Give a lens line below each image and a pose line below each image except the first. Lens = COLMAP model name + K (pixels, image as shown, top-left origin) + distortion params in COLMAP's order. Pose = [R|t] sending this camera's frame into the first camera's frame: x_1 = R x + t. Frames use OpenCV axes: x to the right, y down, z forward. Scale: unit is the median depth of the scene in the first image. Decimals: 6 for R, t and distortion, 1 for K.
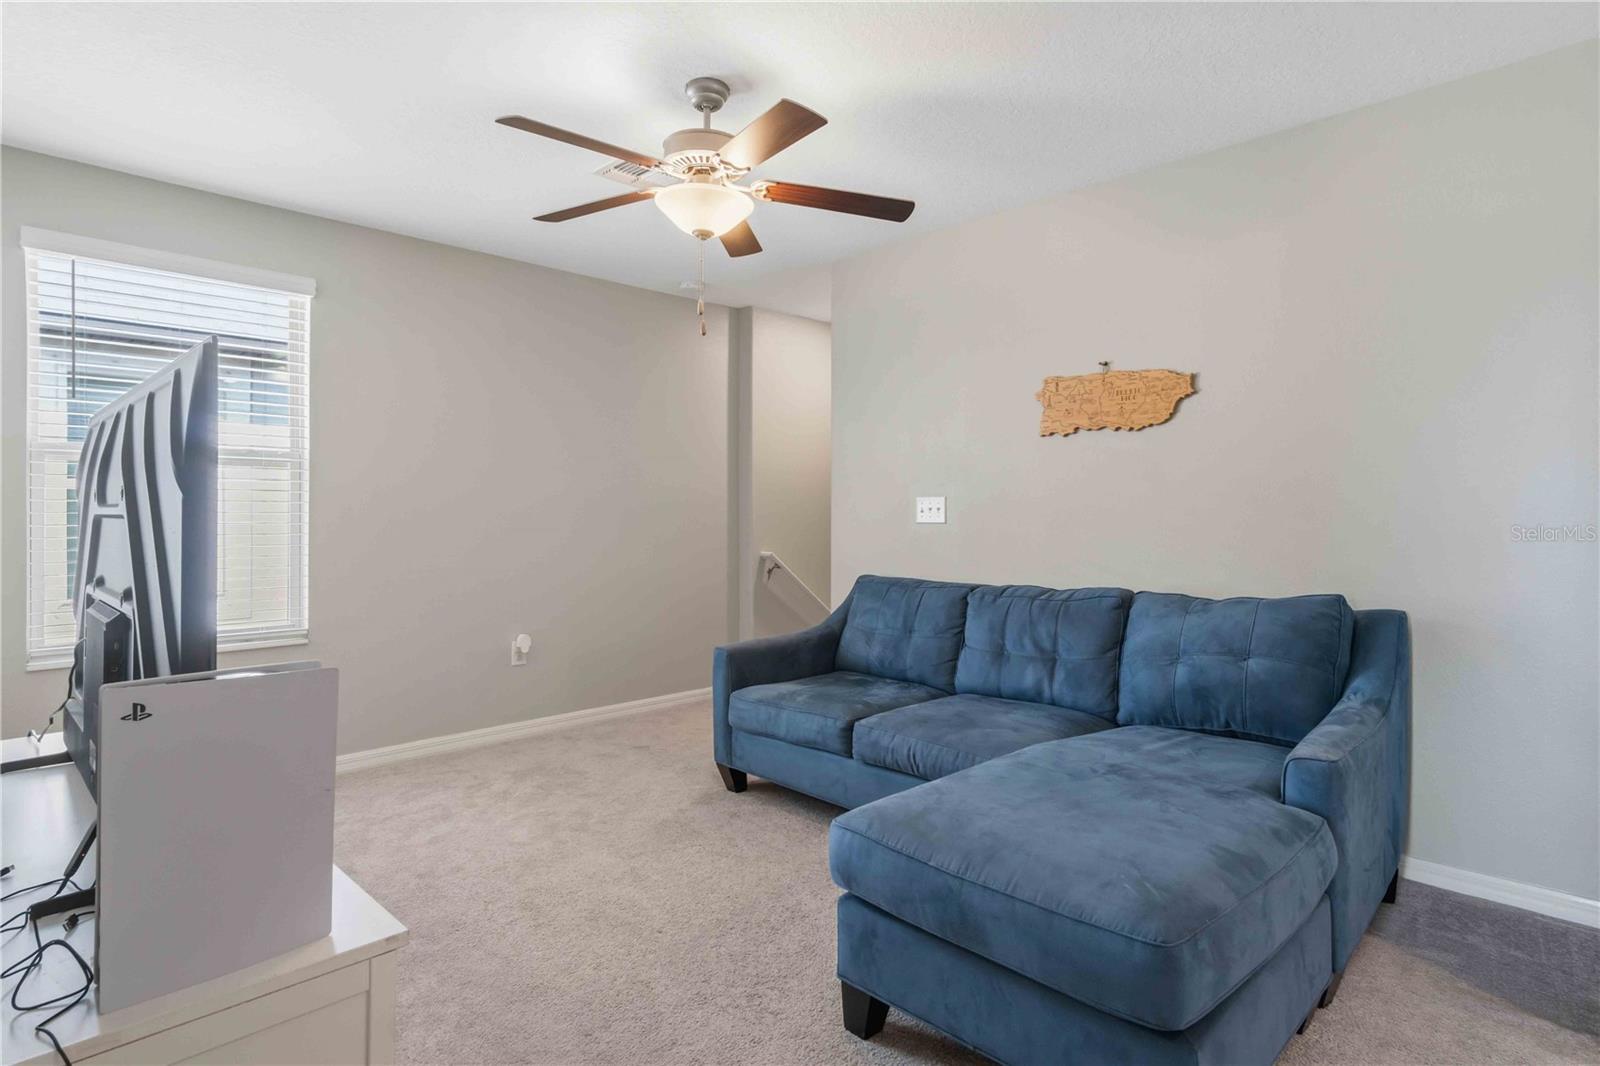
lens RADIAL K [[834.3, 0, 795.8], [0, 834.3, 514.8], [0, 0, 1]] dist [0.002041, 0.001462]
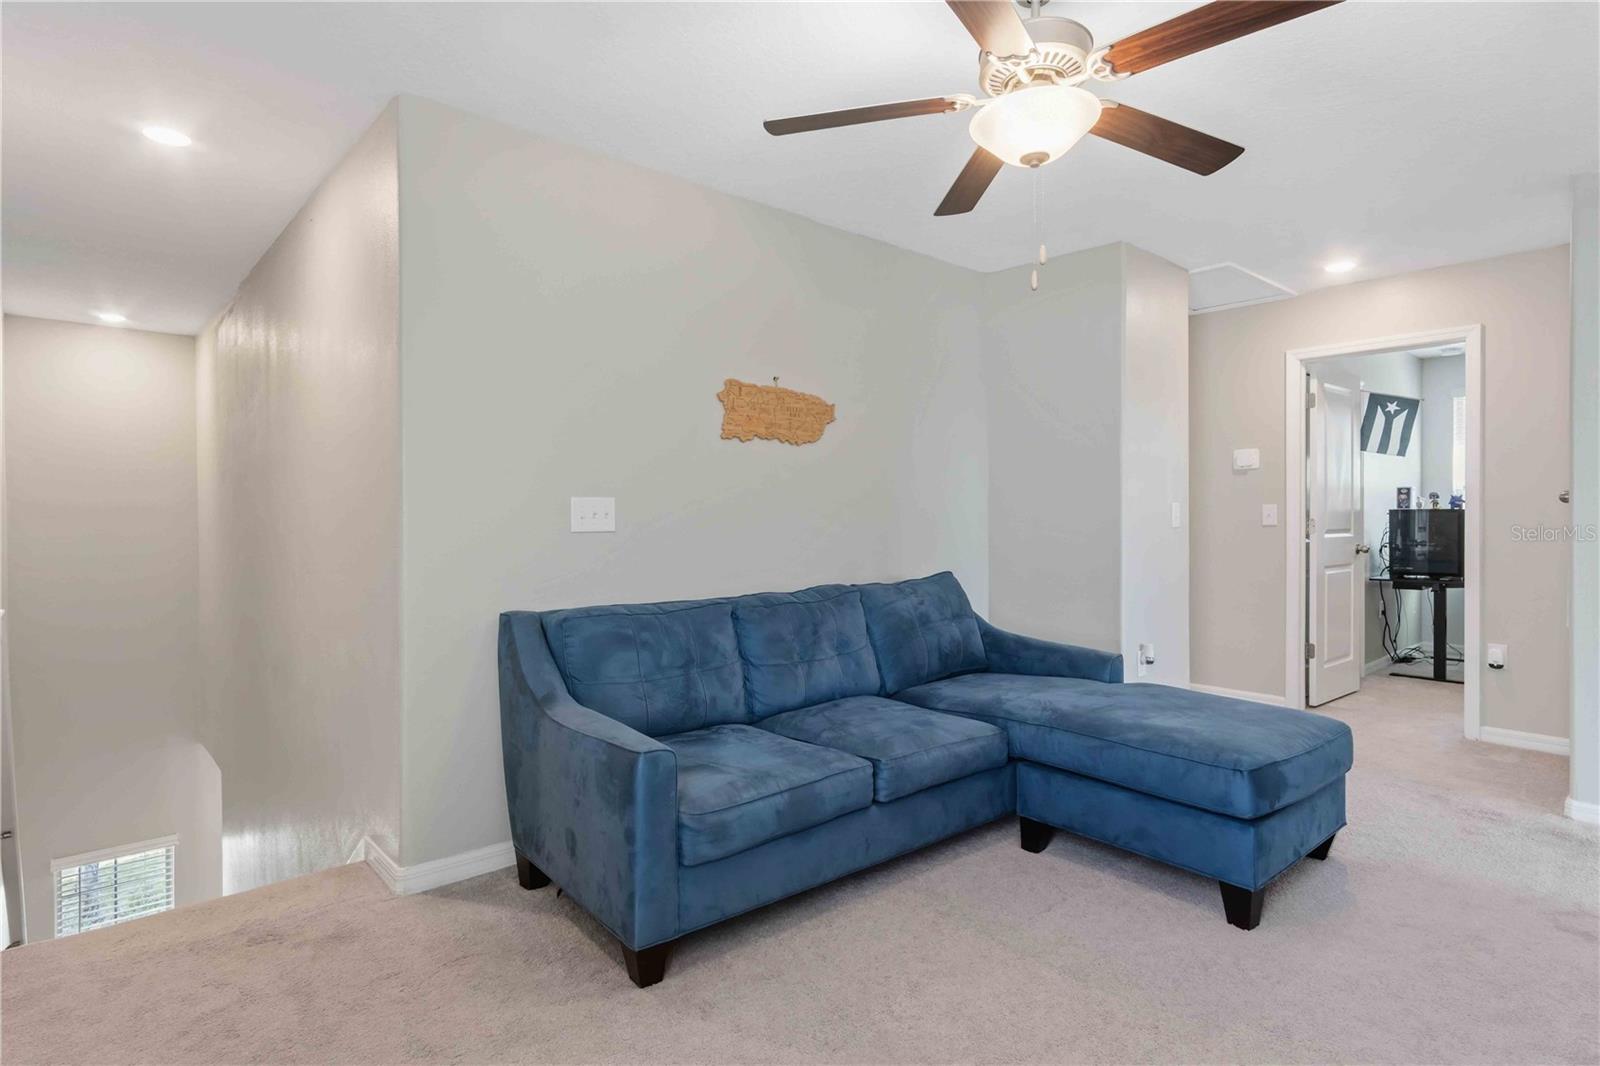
lens RADIAL K [[834.8, 0, 800.7], [0, 834.8, 517.2], [0, 0, 1]] dist [0.000654, 0.002685]
pose [[0.048060, -0.005172, 0.998831, -0.697461], [0.003363, 0.999982, 0.005016, -0.007657], [-0.998839, 0.003118, 0.048077, 0.901764]]
